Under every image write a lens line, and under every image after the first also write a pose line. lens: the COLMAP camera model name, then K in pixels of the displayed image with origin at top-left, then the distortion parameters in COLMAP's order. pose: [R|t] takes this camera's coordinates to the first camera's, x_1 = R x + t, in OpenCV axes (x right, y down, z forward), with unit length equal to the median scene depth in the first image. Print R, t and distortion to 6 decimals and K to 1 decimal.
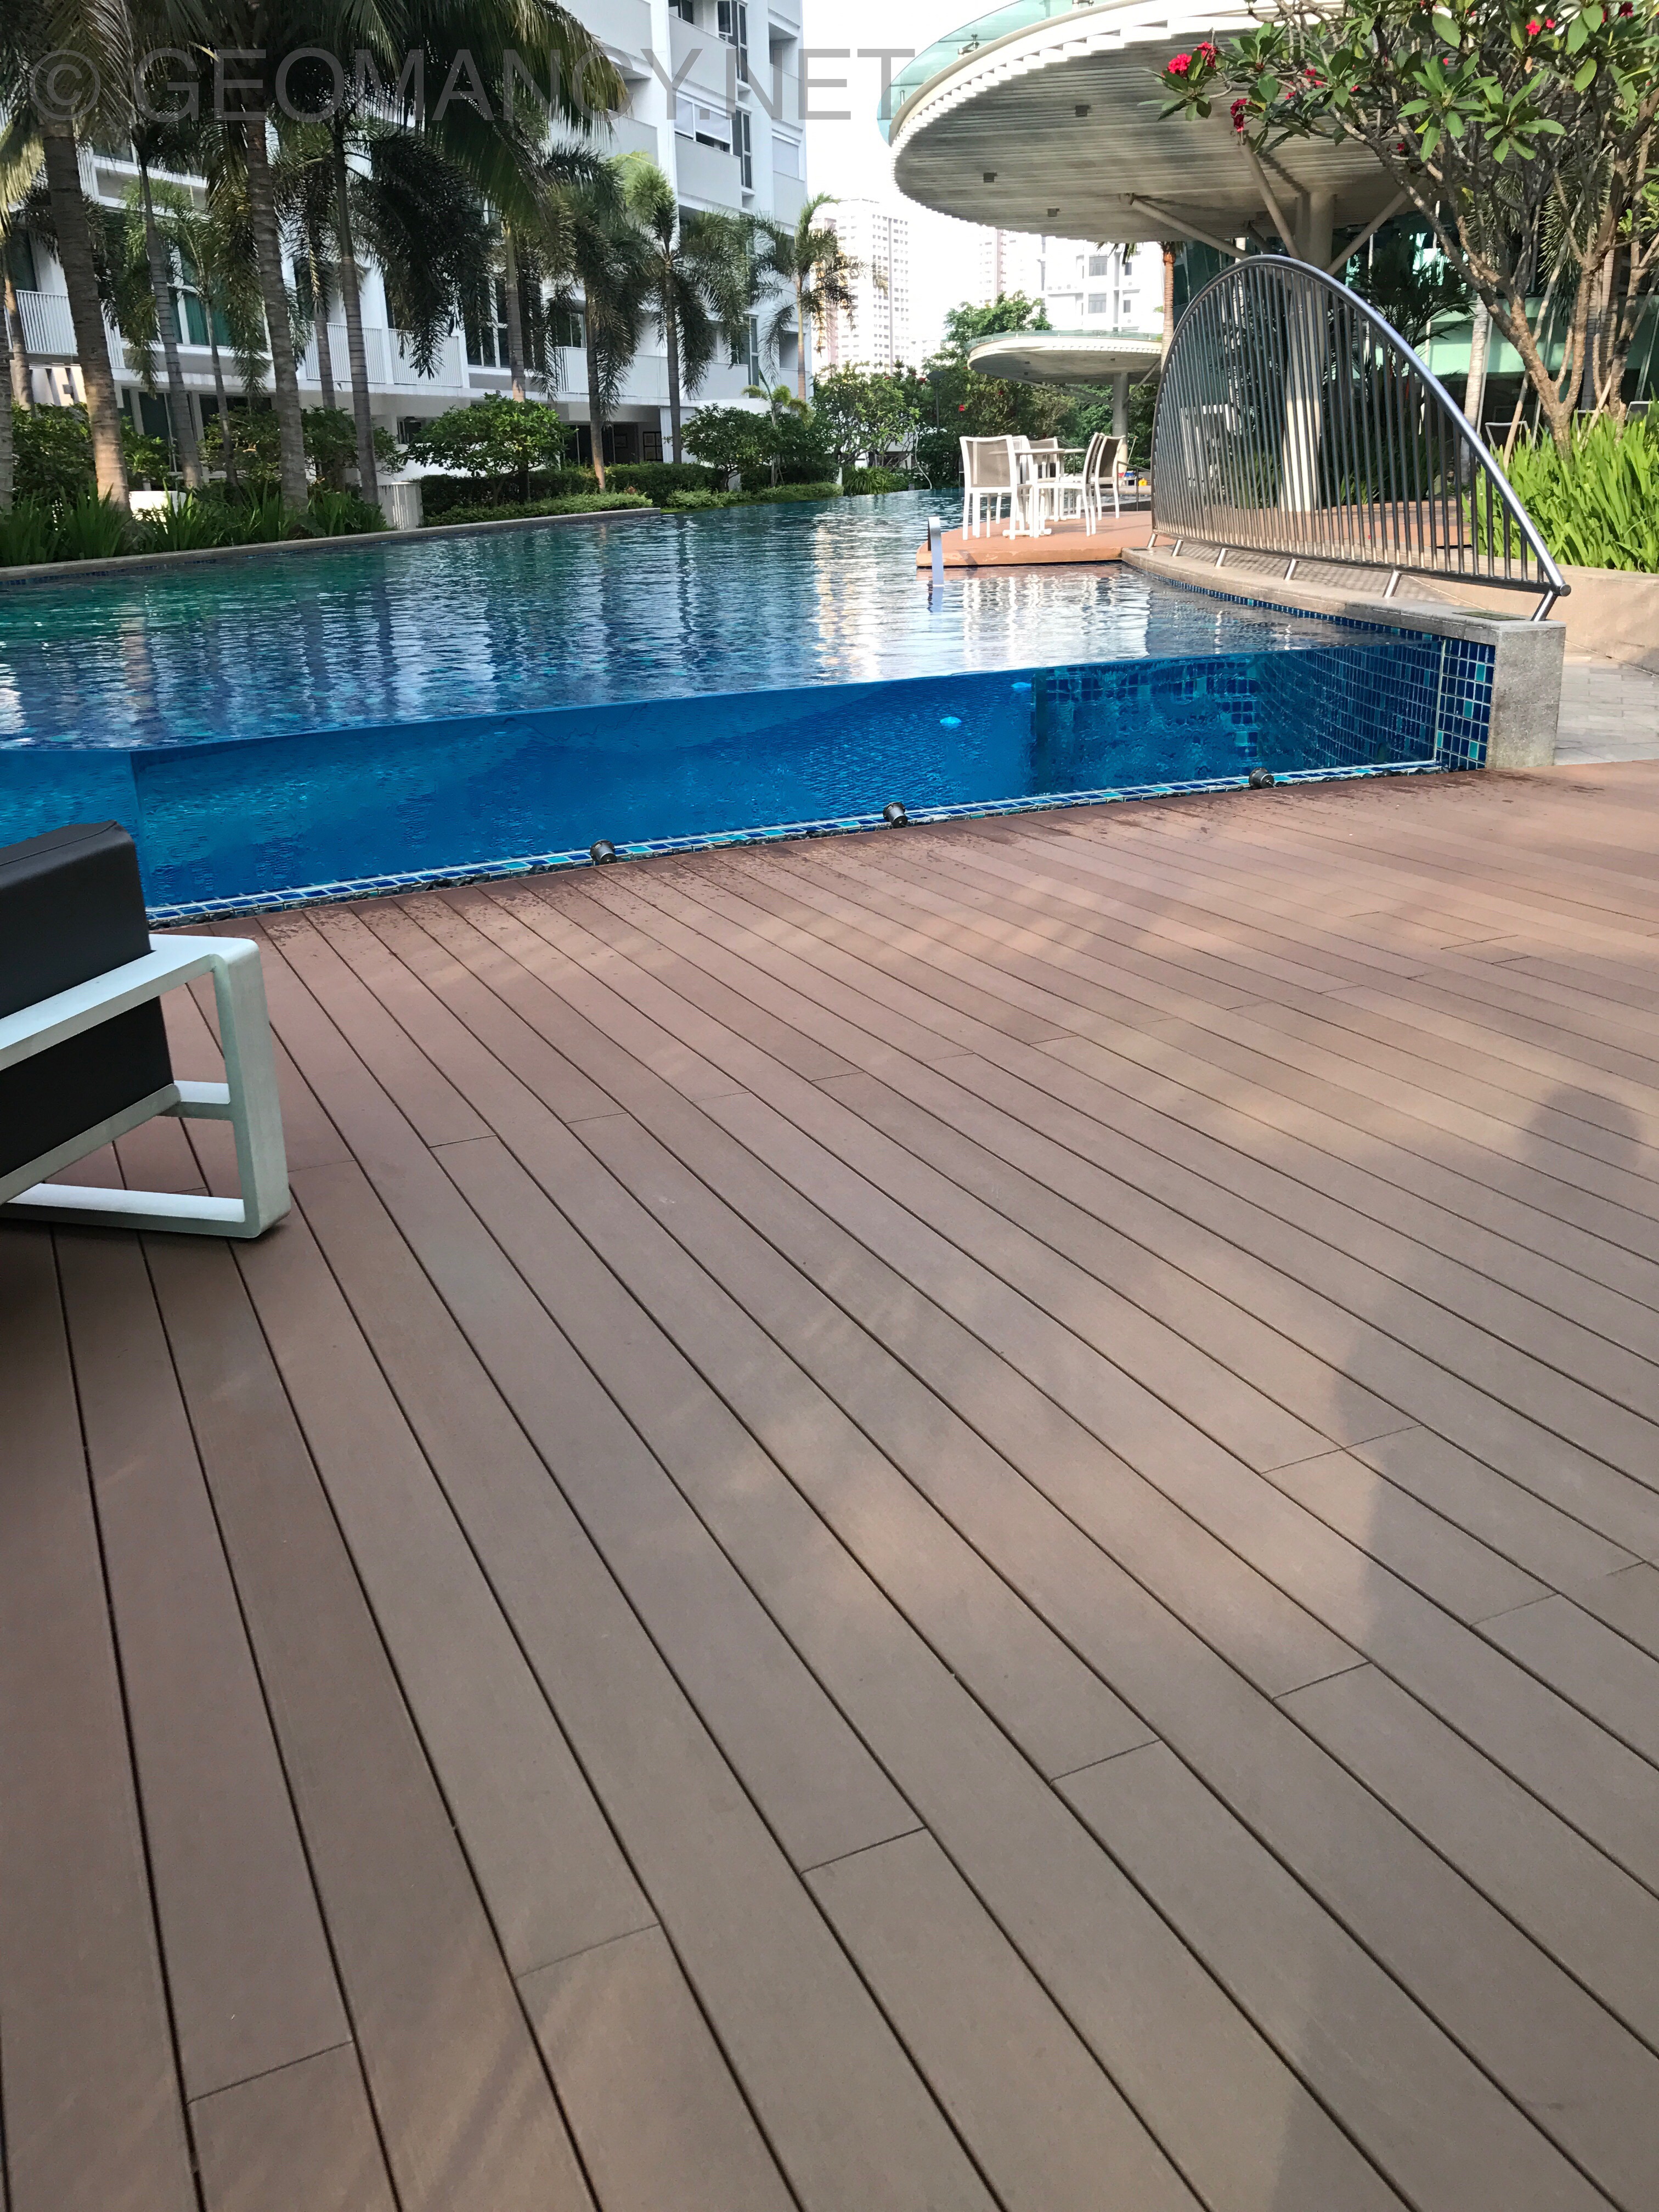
lens RADIAL K [[1821.2, 0, 836.1], [0, 1821.2, 1080.1], [0, 0, 1]] dist [0.010543, 0.005601]
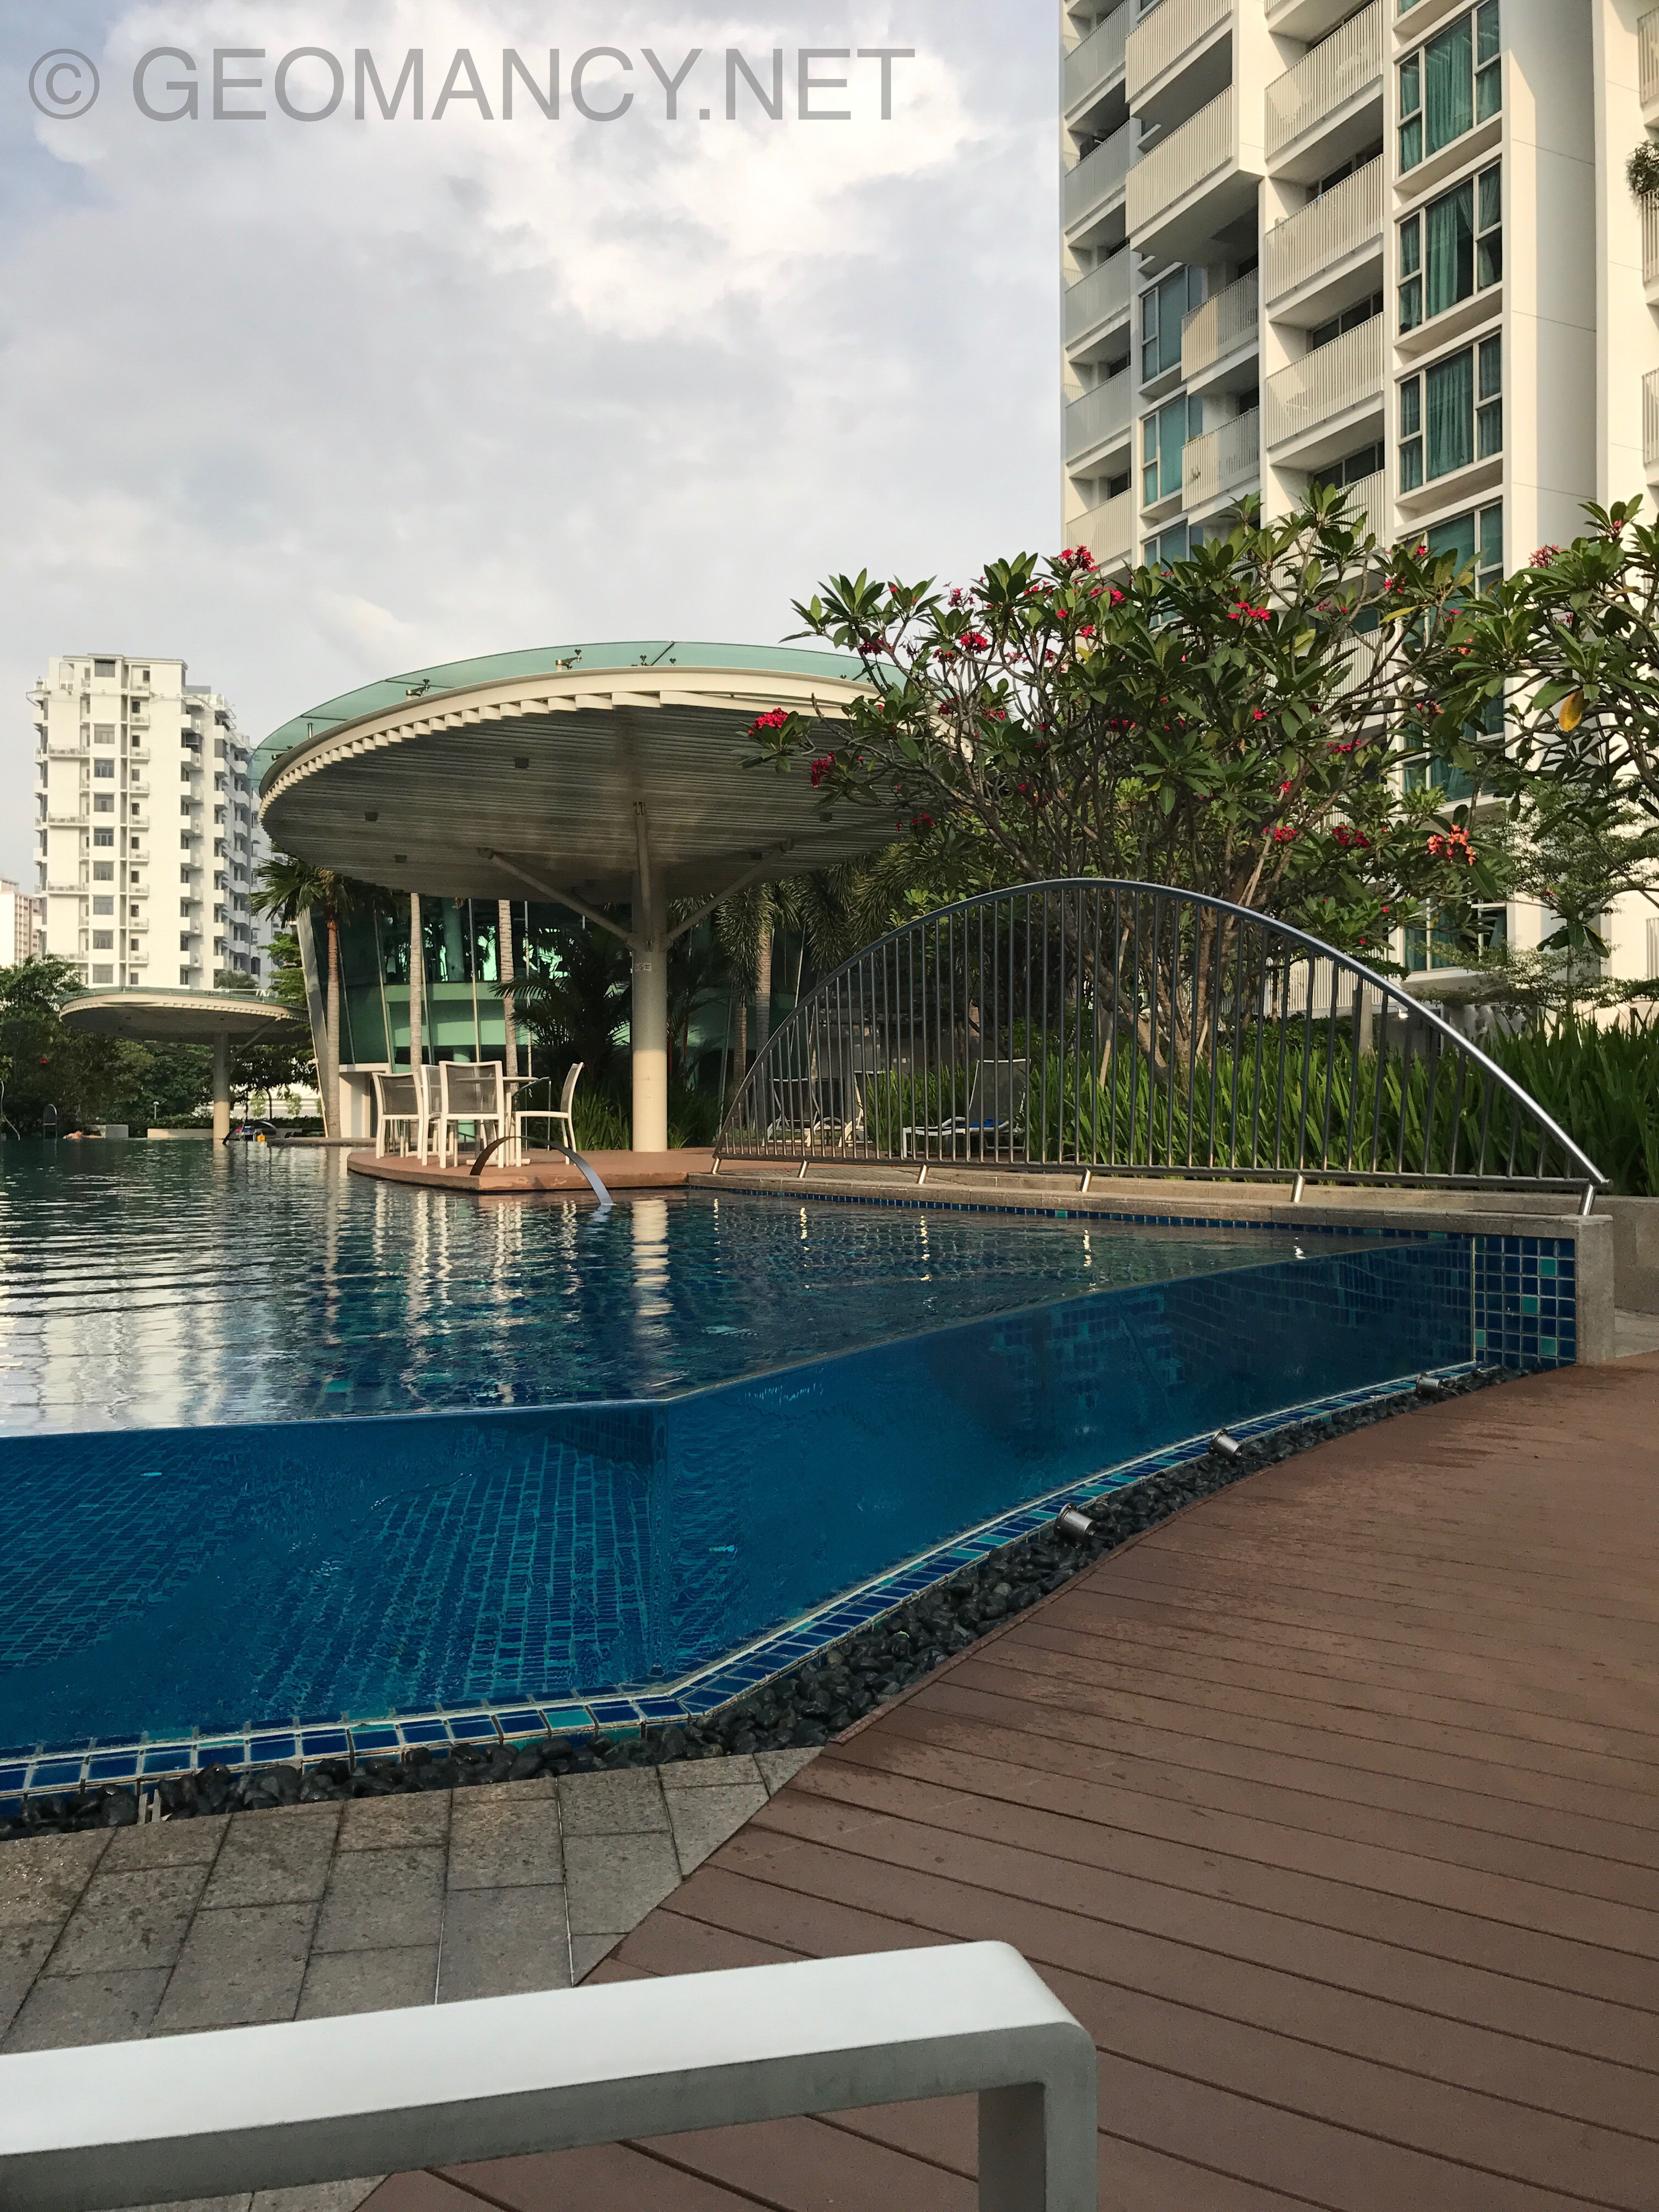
lens RADIAL K [[1821.2, 0, 836.1], [0, 1821.2, 1080.1], [0, 0, 1]] dist [0.010543, 0.005601]
pose [[0.860942, 0.032074, 0.507692, -0.224697], [0.146058, 0.940404, -0.307095, -0.034801], [-0.487285, 0.338543, 0.804948, 0.173529]]
